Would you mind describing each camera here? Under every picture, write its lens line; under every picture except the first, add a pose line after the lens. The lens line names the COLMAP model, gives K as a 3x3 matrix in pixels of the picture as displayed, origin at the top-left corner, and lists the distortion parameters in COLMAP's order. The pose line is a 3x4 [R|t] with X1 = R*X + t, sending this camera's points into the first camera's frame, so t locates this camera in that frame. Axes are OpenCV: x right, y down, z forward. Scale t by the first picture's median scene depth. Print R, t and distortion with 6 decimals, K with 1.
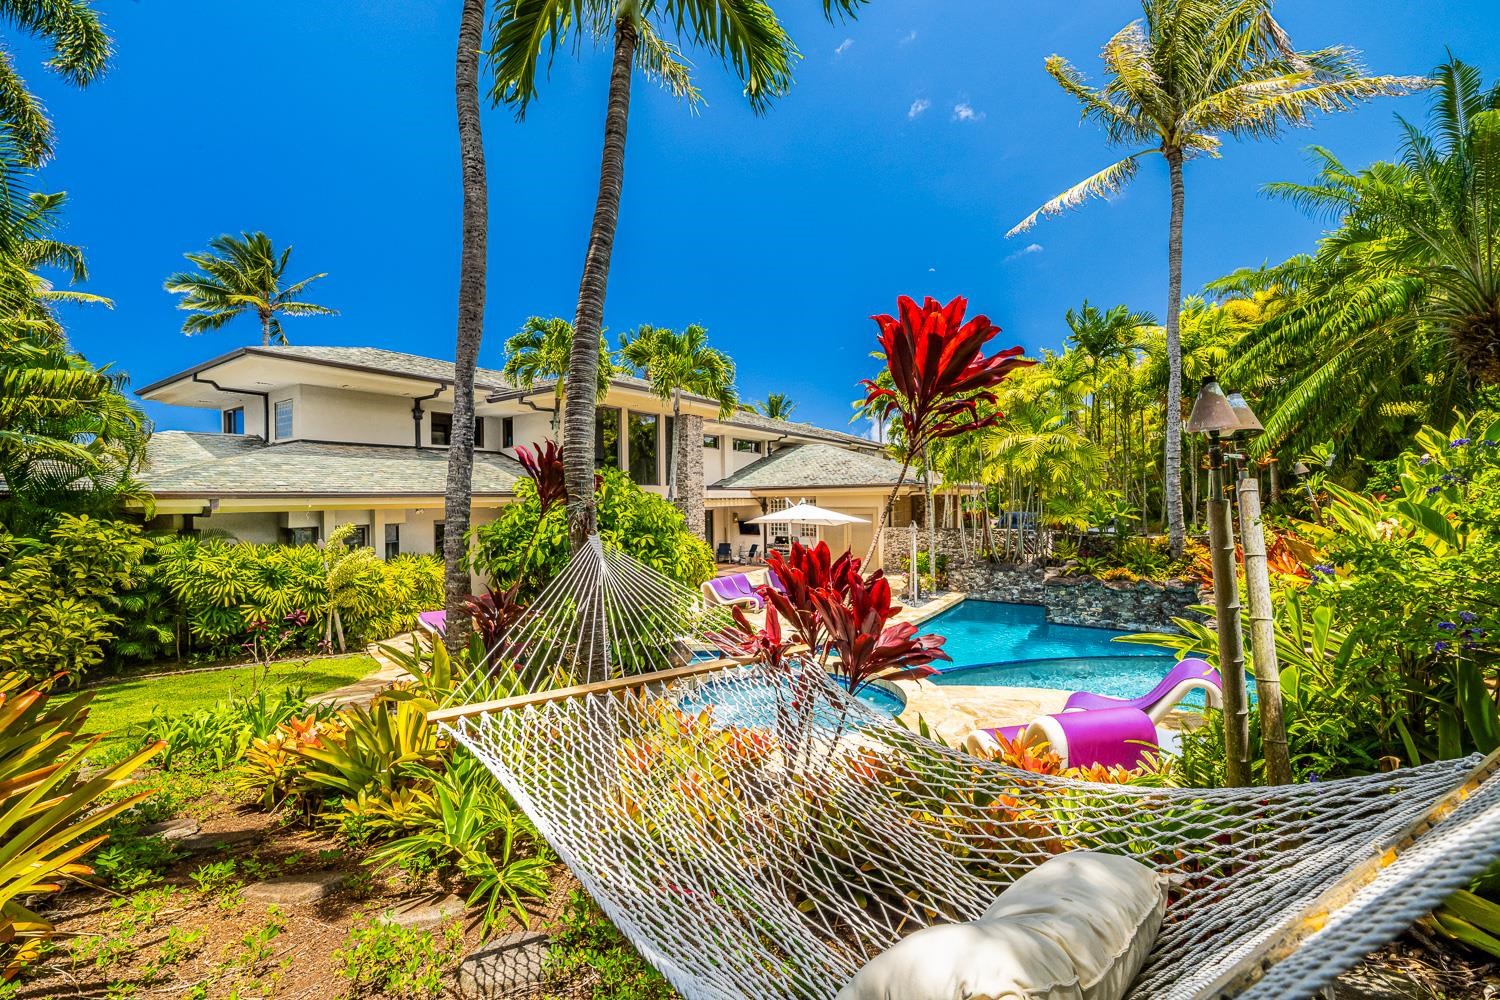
lens RADIAL K [[605.1, 0, 747.4], [0, 605.1, 505.8], [0, 0, 1]] dist [0.004037, -0.000109]
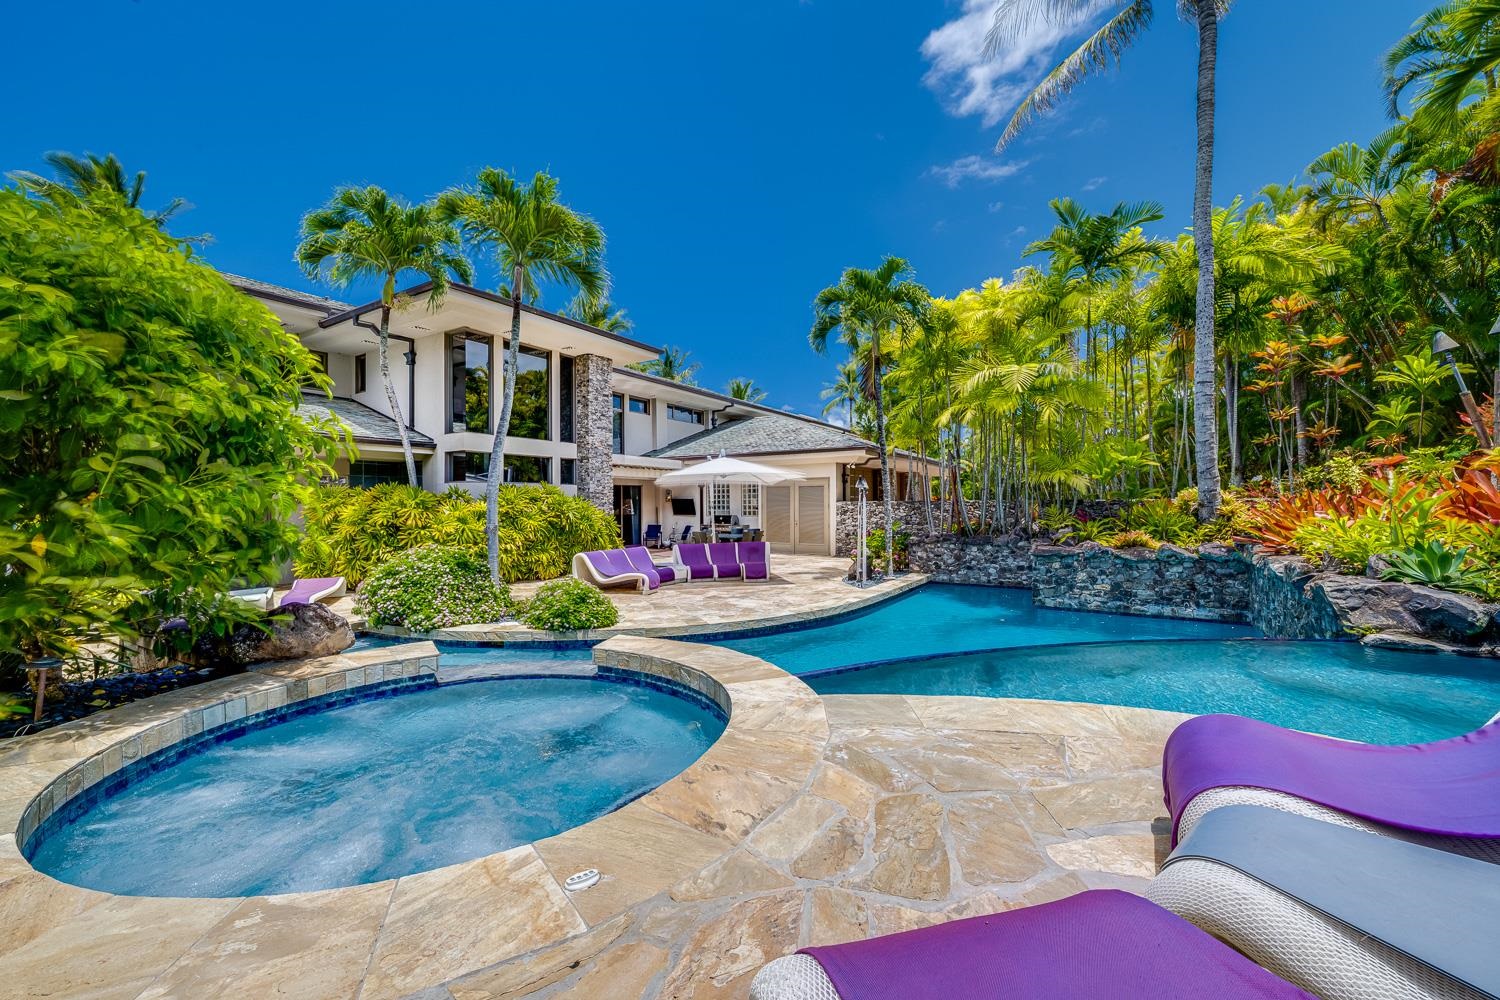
lens RADIAL K [[604.7, 0, 748.3], [0, 604.7, 501.7], [0, 0, 1]] dist [0.001389, 0.000446]
pose [[0.999397, 0.007786, 0.033838, 0.104089], [-0.007177, 0.999811, -0.018086, 0.070254], [-0.033973, 0.017833, 0.999264, 0.238096]]
